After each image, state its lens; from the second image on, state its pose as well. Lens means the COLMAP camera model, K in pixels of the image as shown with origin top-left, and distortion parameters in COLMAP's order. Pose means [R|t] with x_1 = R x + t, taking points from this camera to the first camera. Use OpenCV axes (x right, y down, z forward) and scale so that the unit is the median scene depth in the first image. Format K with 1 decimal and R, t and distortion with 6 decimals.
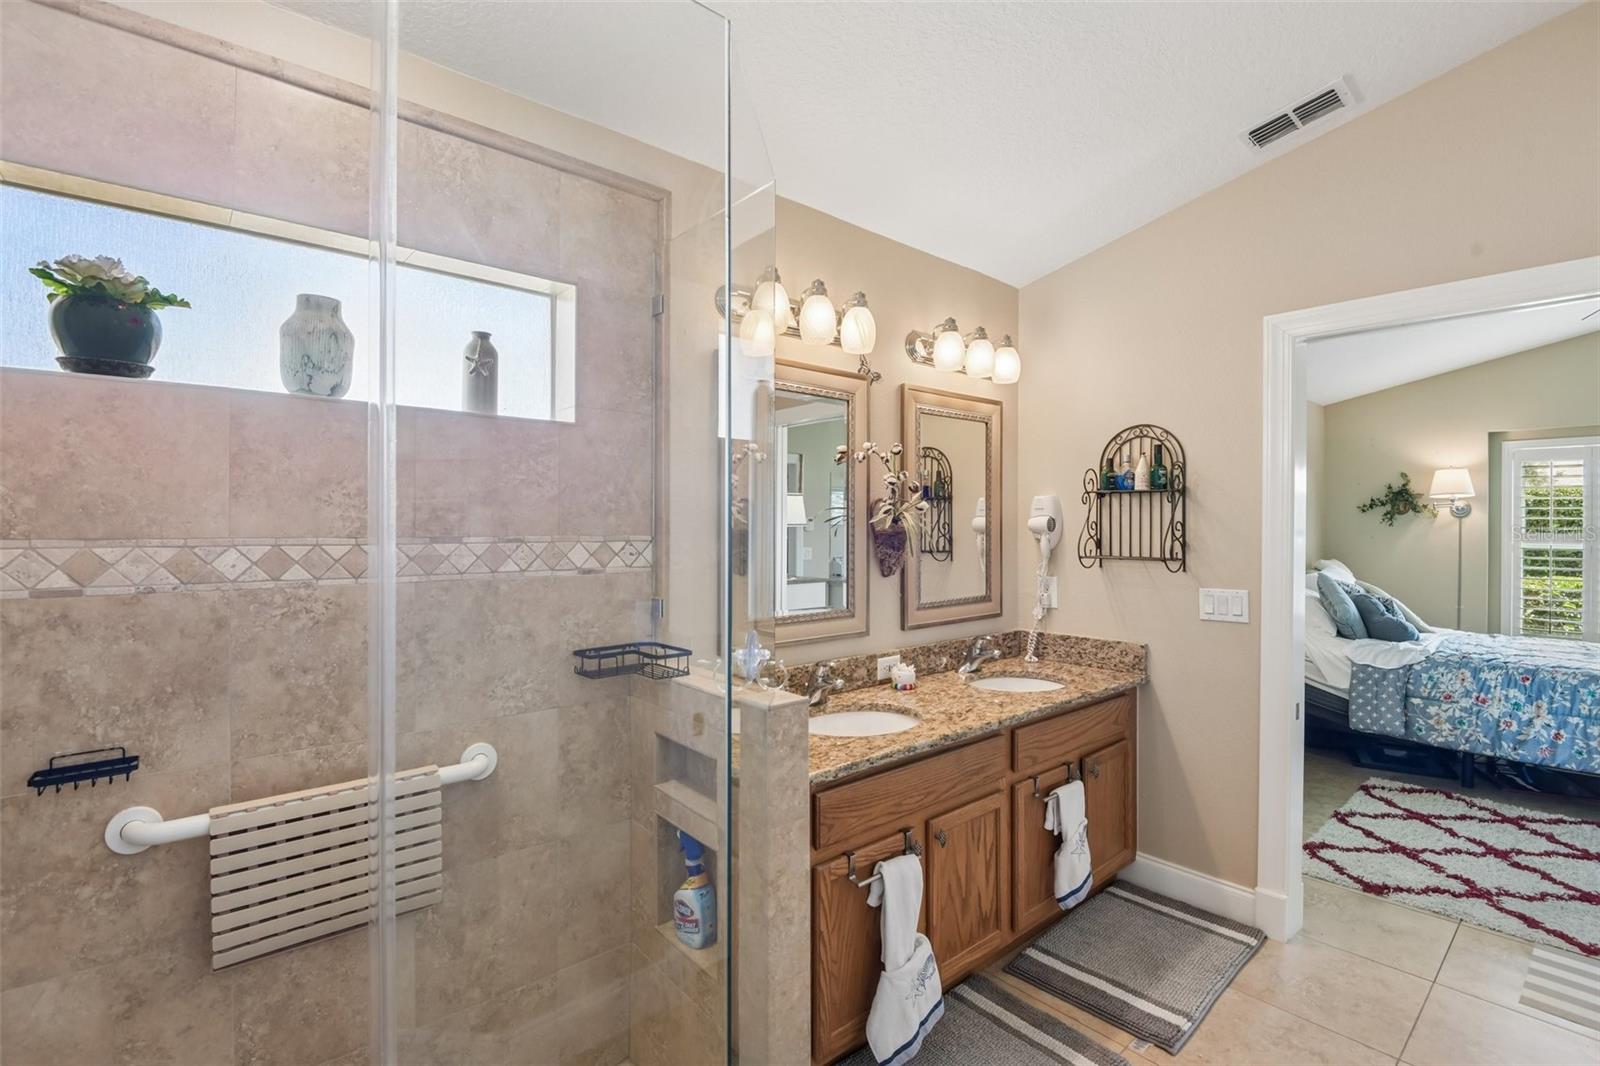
lens RADIAL K [[729.8, 0, 801.4], [0, 729.8, 521.7], [0, 0, 1]] dist [-0.009584, -0.000883]
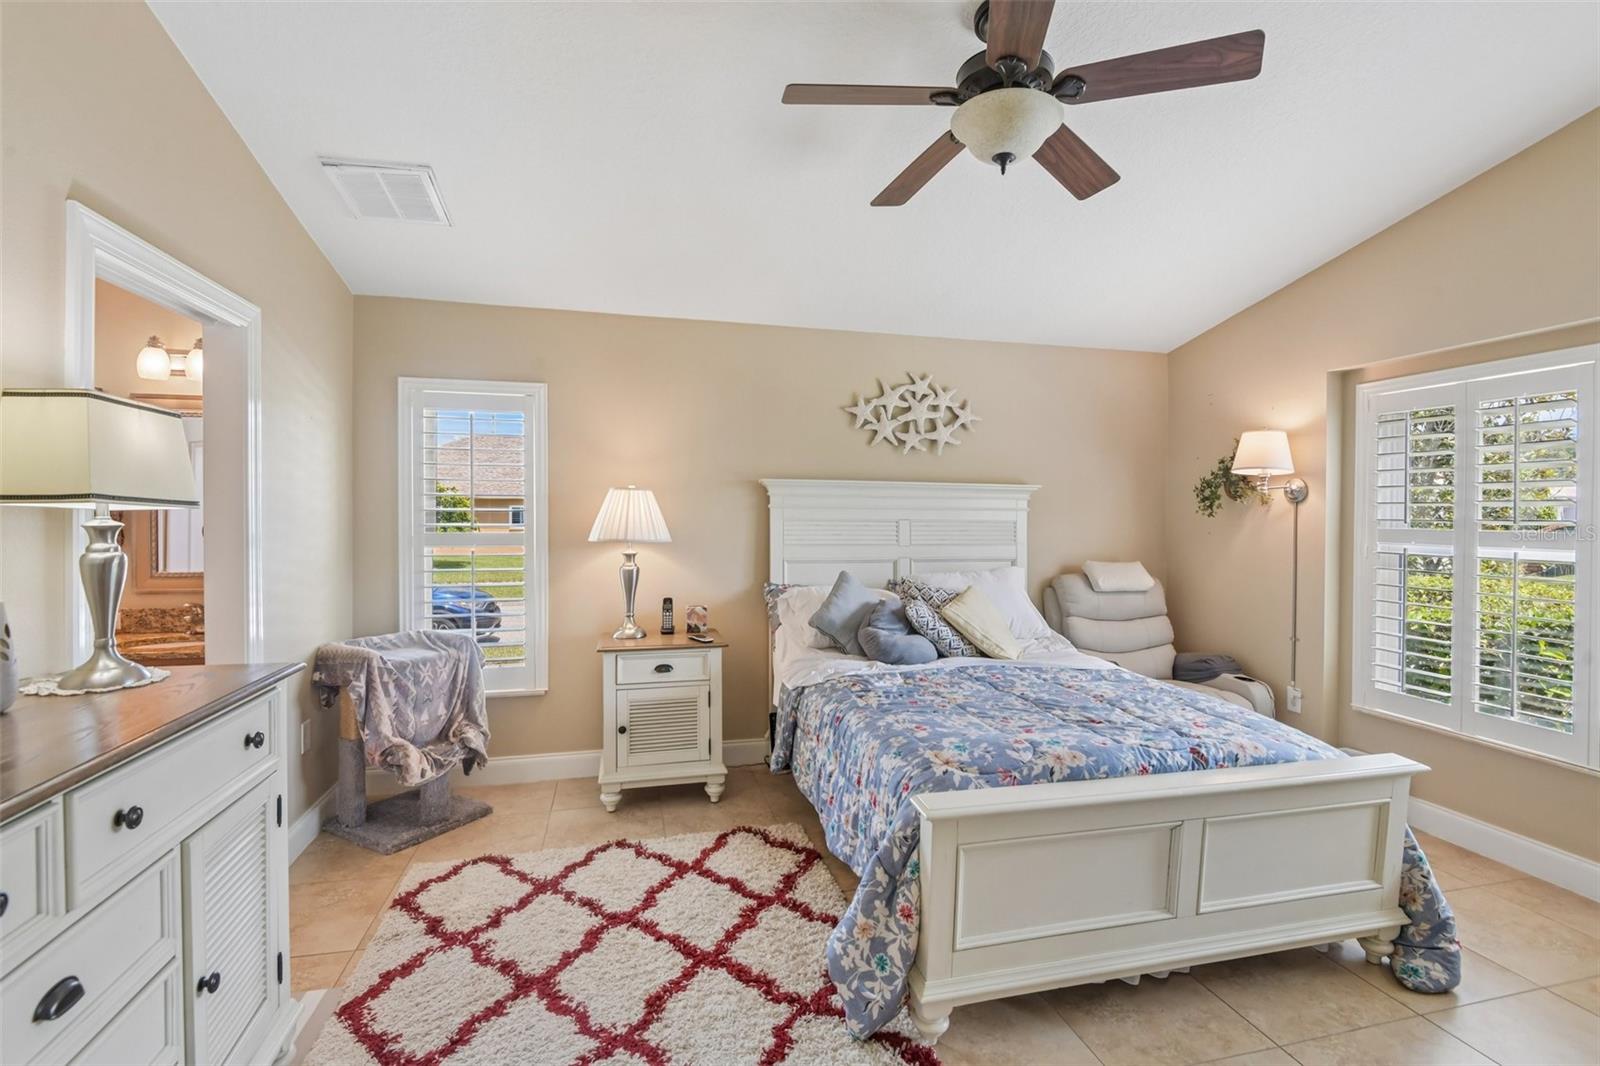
lens RADIAL K [[700.2, 0, 792.9], [0, 700.2, 528.1], [0, 0, 1]] dist [-0.001802, -0.000324]
pose [[0.887691, 0.009843, -0.460334, 1.242027], [-0.001797, 0.999838, 0.017914, 0.009008], [0.460436, -0.015075, 0.887565, 0.336024]]
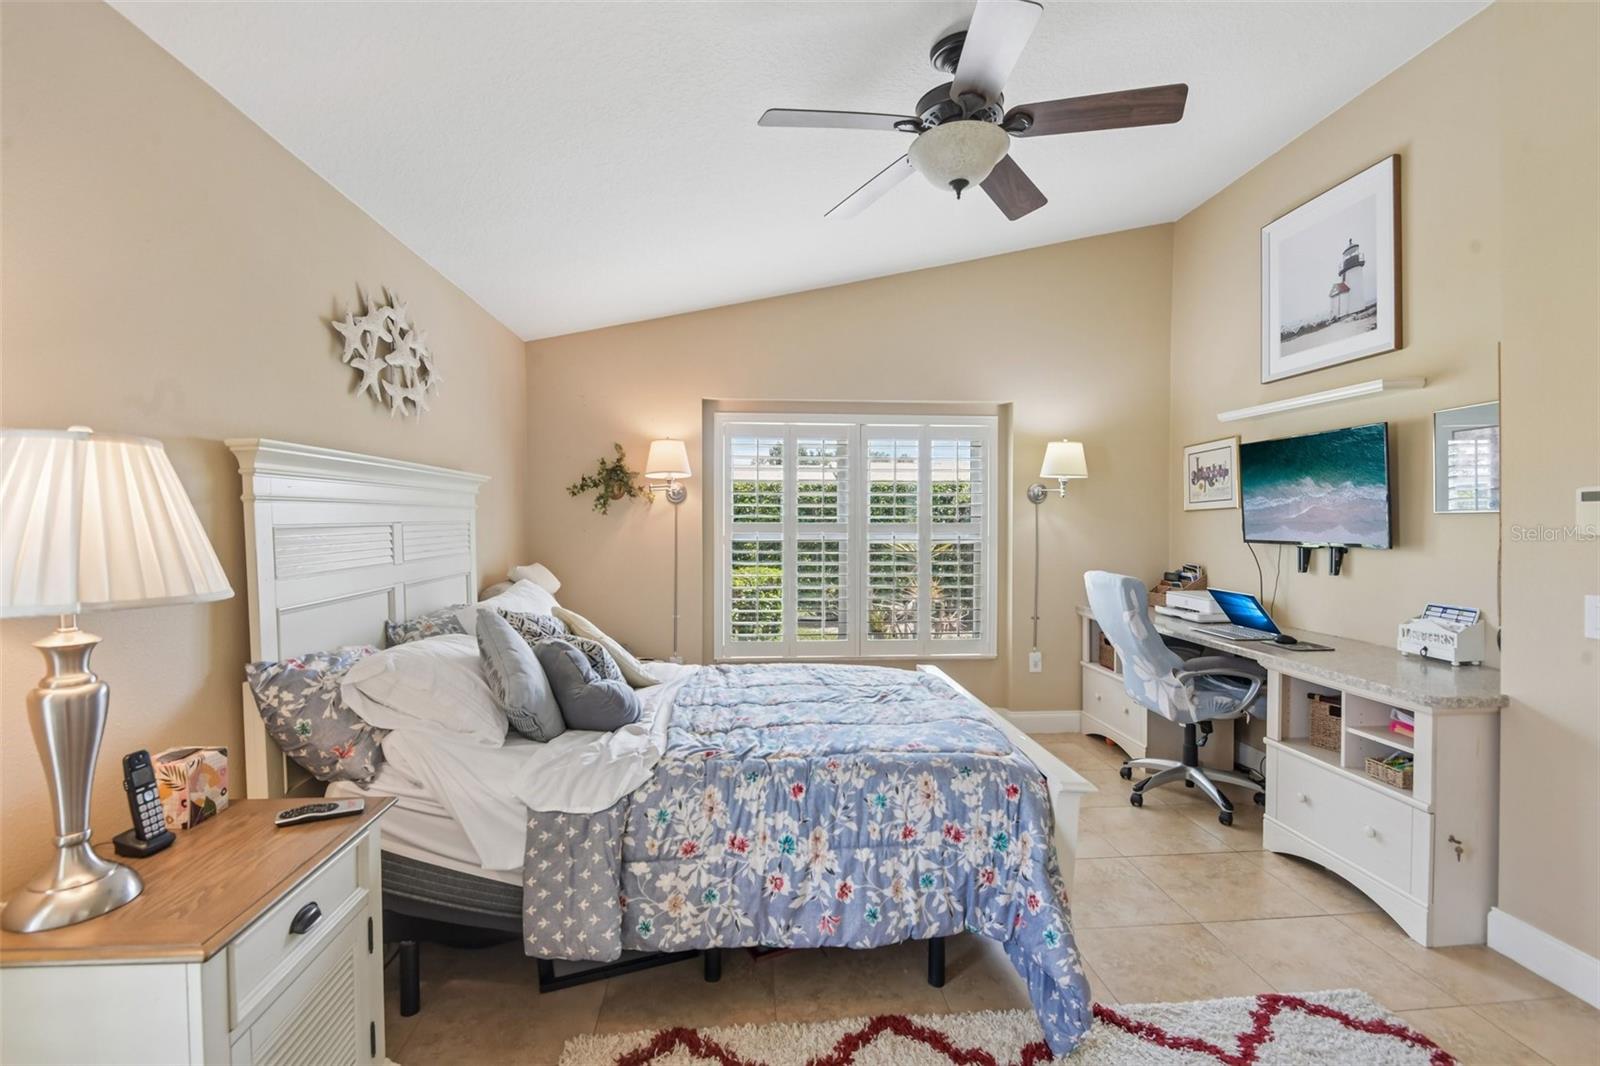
lens RADIAL K [[729.8, 0, 801.4], [0, 729.8, 521.7], [0, 0, 1]] dist [-0.009584, -0.000883]
pose [[0.592054, -0.010480, 0.805830, 0.544039], [0.001753, 0.999930, 0.011717, 0.007581], [-0.805896, -0.005524, 0.592031, 0.650680]]
